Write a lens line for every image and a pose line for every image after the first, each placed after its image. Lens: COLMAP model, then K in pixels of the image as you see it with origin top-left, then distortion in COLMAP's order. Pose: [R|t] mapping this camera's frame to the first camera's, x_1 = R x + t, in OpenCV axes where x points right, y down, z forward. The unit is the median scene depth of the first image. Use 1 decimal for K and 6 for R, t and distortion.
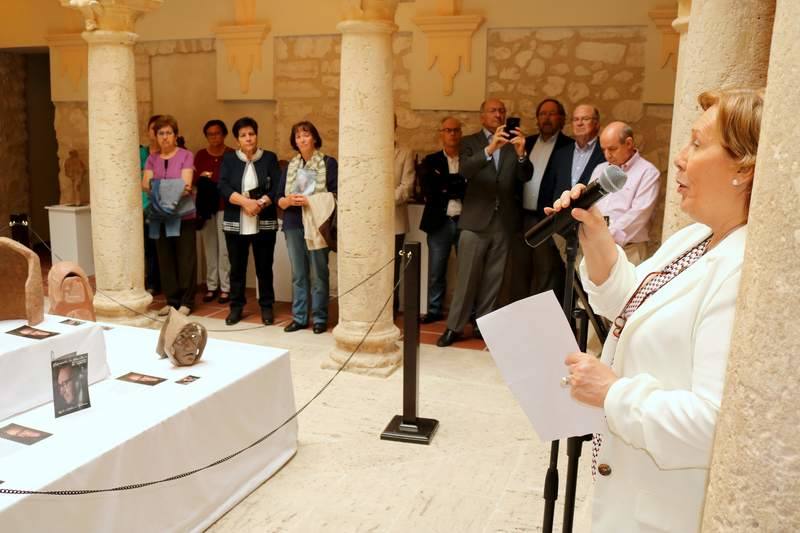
lens RADIAL K [[744.5, 0, 397.6], [0, 744.5, 282.5], [0, 0, 1]] dist [-0.129568, 0.081844]
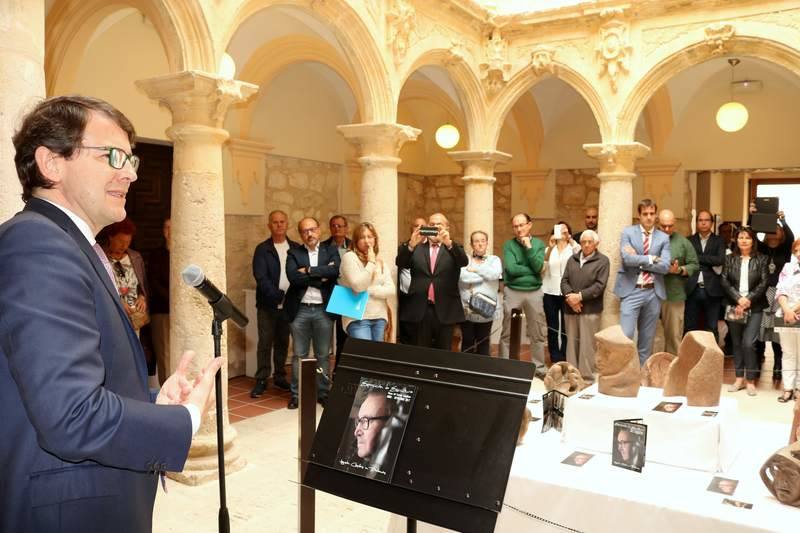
lens RADIAL K [[668.7, 0, 400.0], [0, 668.7, 266.5], [0, 0, 1]] dist [-0.134892, 0.137985]
pose [[-0.232639, 0.023395, -0.972282, 0.465140], [-0.209110, 0.975126, 0.073497, -0.103086], [0.949817, 0.220412, -0.221961, 0.517958]]
